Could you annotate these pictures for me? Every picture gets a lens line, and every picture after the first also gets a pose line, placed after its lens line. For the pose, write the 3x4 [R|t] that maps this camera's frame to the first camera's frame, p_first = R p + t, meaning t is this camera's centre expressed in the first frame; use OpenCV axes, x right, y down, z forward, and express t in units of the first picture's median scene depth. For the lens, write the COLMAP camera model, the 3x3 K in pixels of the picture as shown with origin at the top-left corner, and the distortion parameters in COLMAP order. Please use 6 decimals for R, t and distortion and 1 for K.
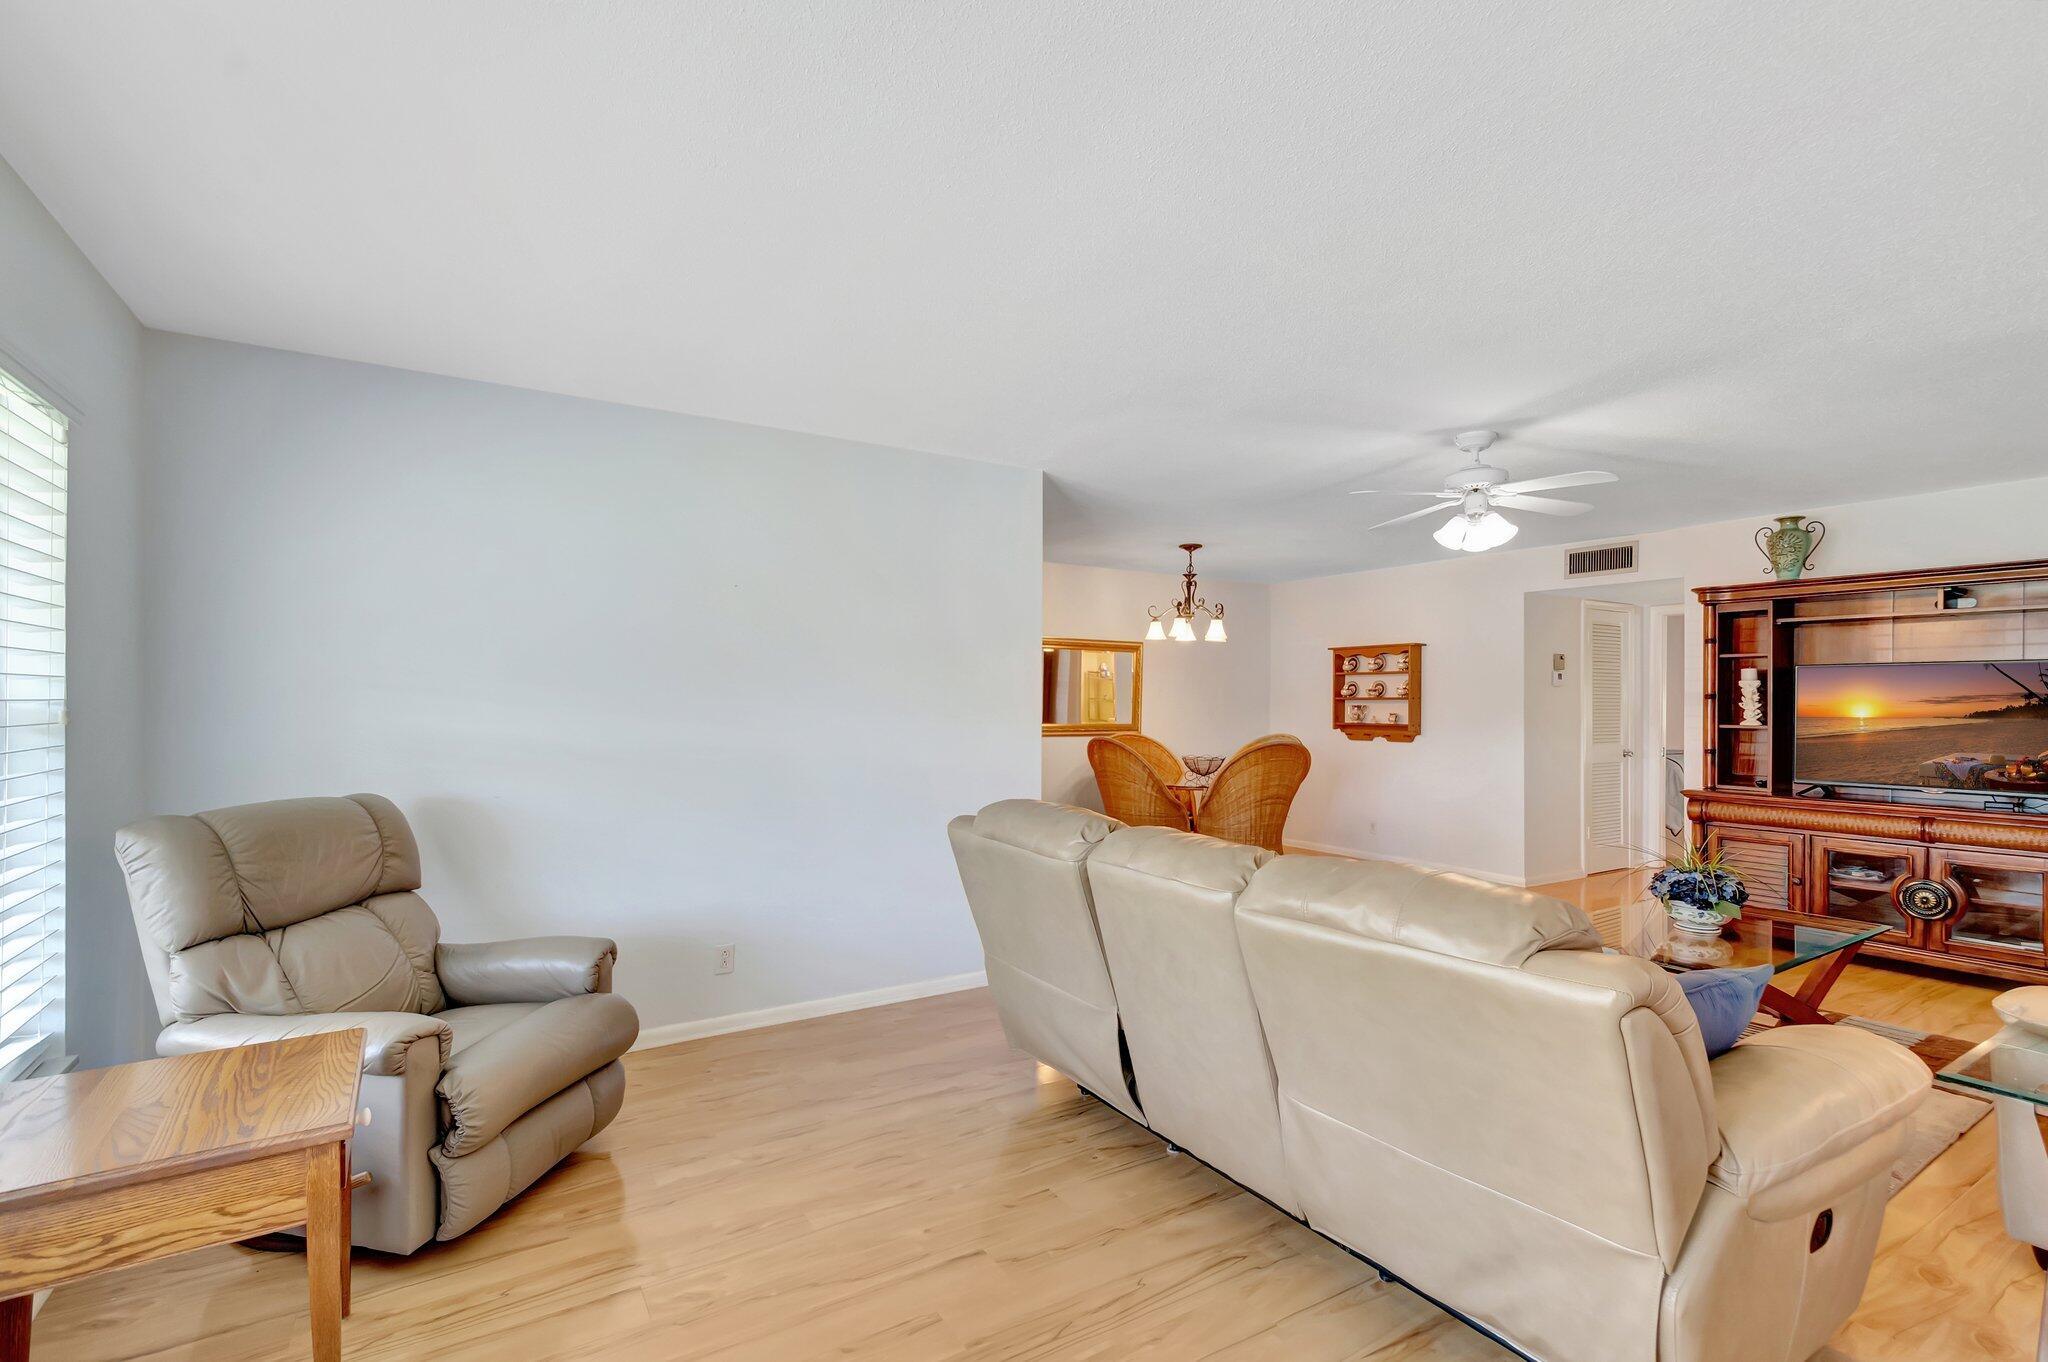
lens RADIAL K [[901.3, 0, 987.8], [0, 901.3, 699.5], [0, 0, 1]] dist [0.014142, -0.000043]
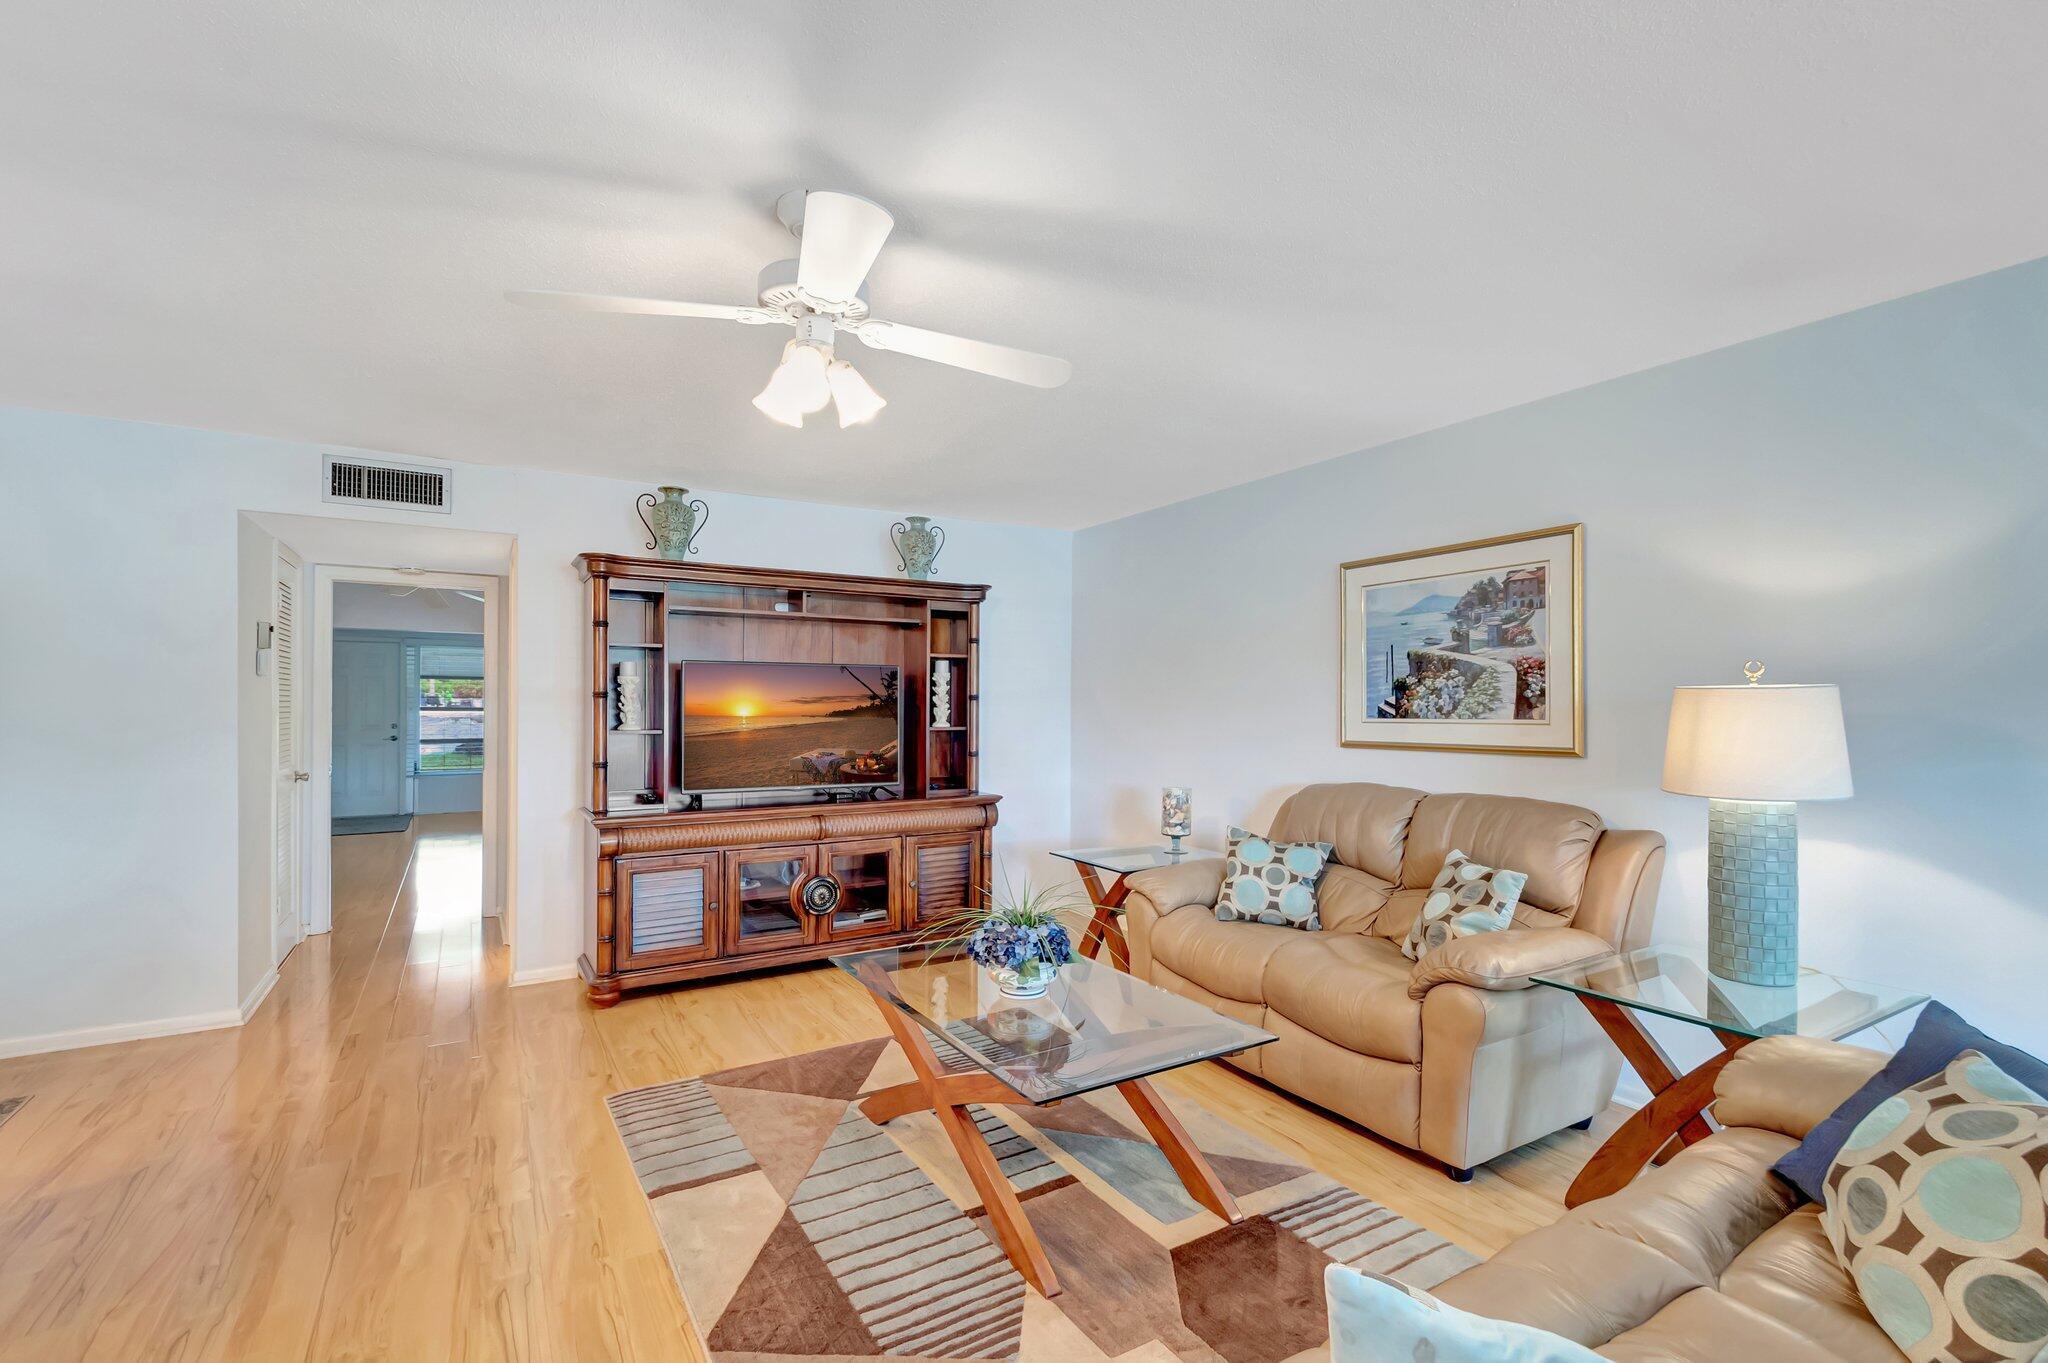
lens RADIAL K [[920.7, 0, 1032.8], [0, 920.7, 697.4], [0, 0, 1]] dist [0.001124, 0.000179]
pose [[-0.023789, 0.005332, 0.999703, -0.003292], [-0.003825, 0.999978, -0.005424, 0.001641], [-0.999710, -0.003953, -0.023768, 0.462140]]
